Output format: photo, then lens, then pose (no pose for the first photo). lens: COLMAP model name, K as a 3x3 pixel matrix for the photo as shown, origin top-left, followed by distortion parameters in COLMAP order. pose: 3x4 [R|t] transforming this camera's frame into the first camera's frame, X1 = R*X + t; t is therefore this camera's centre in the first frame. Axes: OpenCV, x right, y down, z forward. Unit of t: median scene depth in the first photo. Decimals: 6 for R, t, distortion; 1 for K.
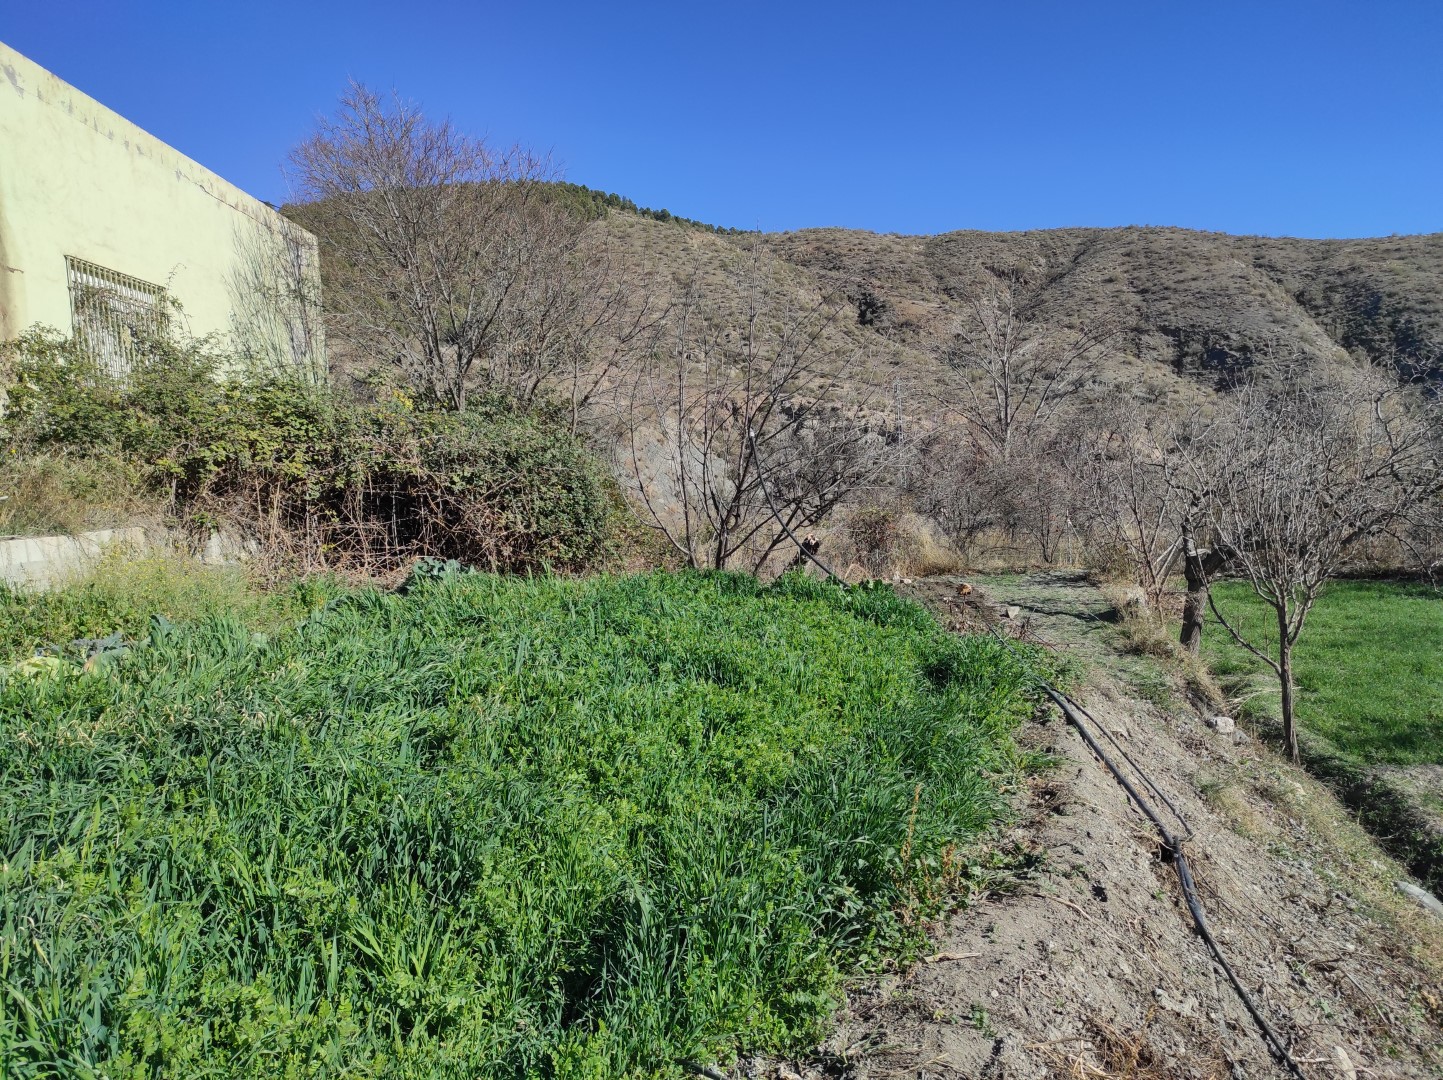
lens RADIAL K [[1053.6, 0, 713.3], [0, 1053.6, 533.2], [0, 0, 1]] dist [0.023997, -0.005405]
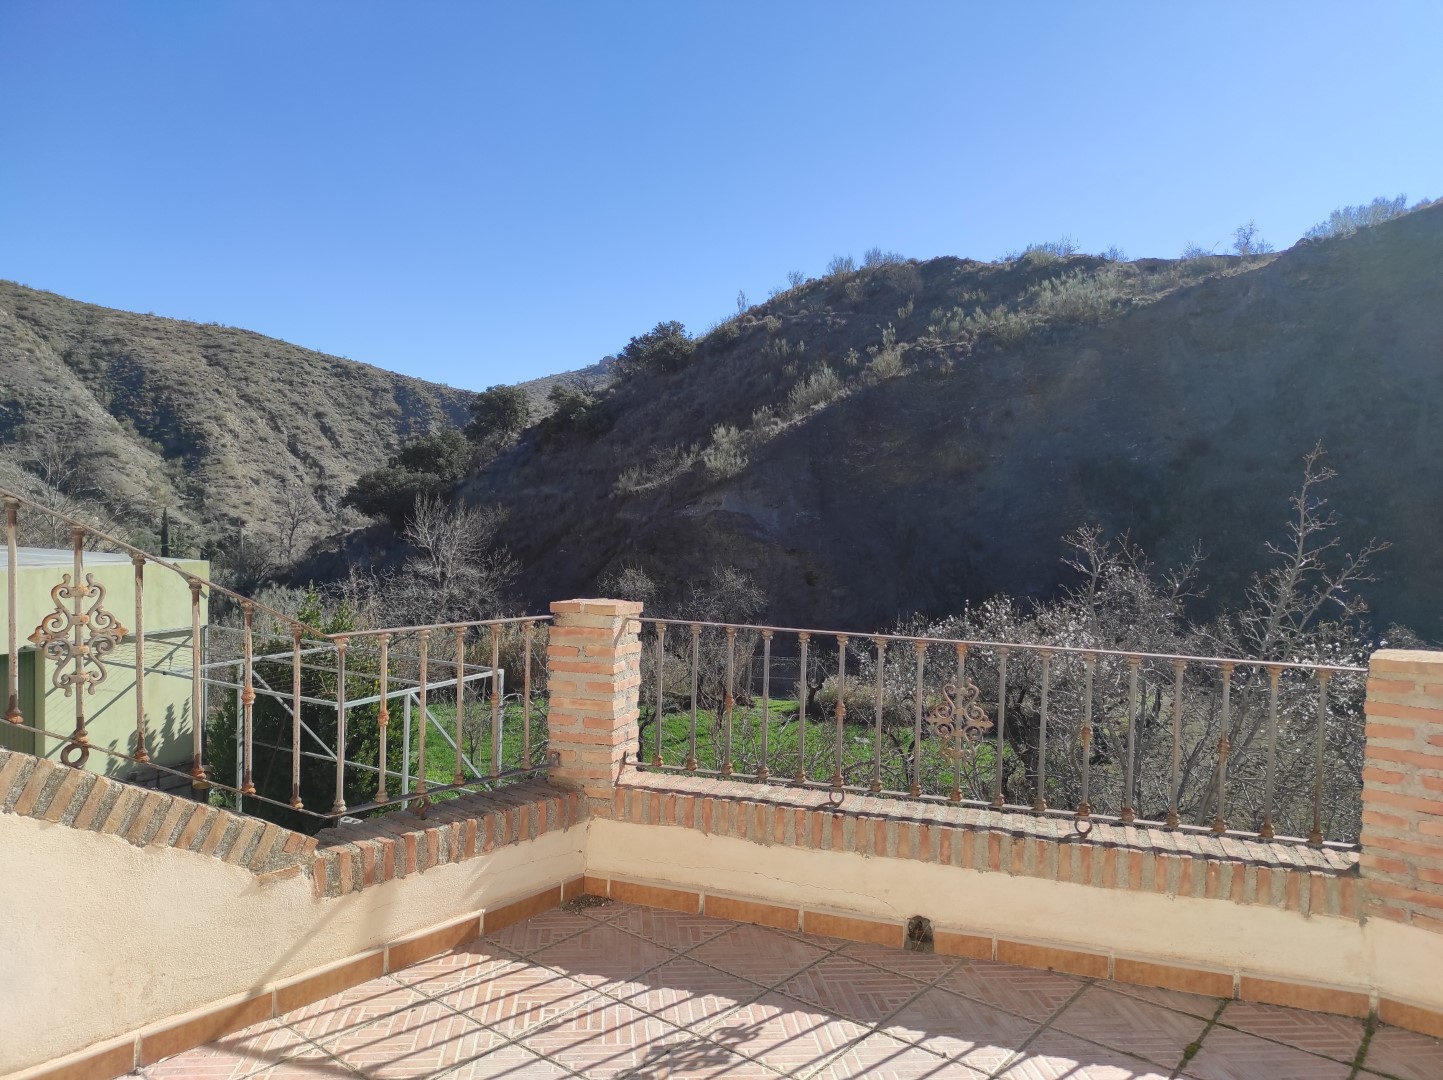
lens RADIAL K [[1059.0, 0, 715.6], [0, 1059.0, 538.5], [0, 0, 1]] dist [0.058970, -0.057946]
pose [[0.474674, 0.017460, 0.879989, -0.078985], [0.012541, 0.999568, -0.026598, -0.018475], [-0.880072, 0.023661, 0.474250, -0.047995]]
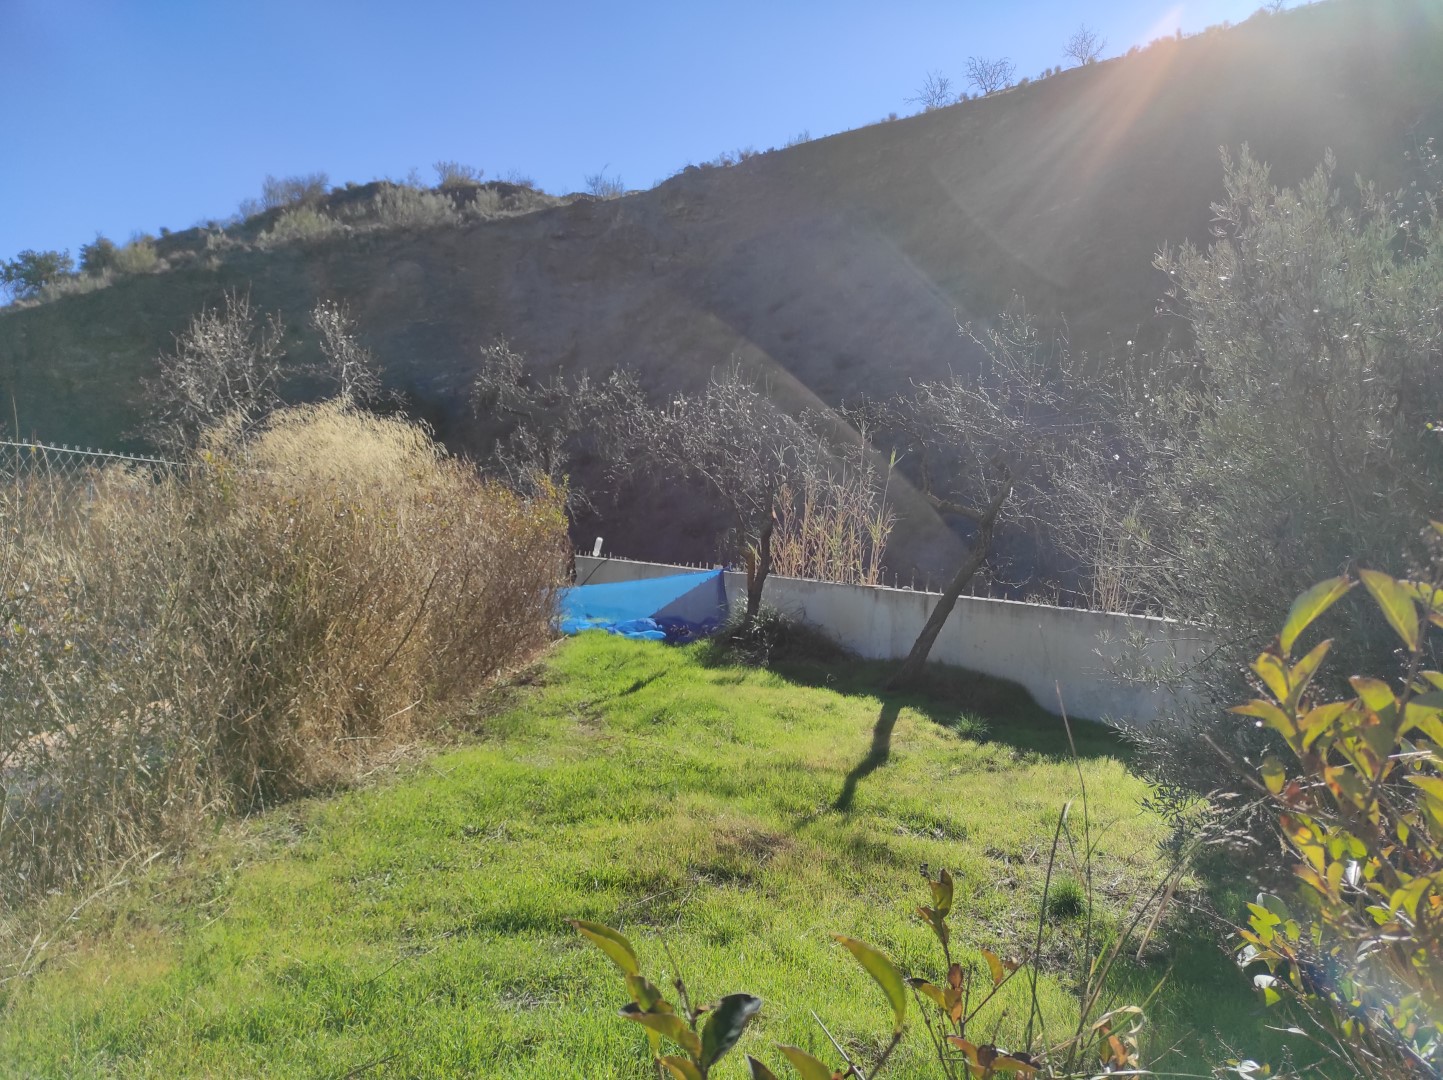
lens RADIAL K [[1062.9, 0, 715.1], [0, 1062.9, 559.3], [0, 0, 1]] dist [0.029509, -0.007856]
pose [[0.310557, 0.033846, 0.949952, 0.024961], [-0.001838, 0.999385, -0.035006, 0.001393], [-0.950553, 0.009125, 0.310429, -0.150650]]
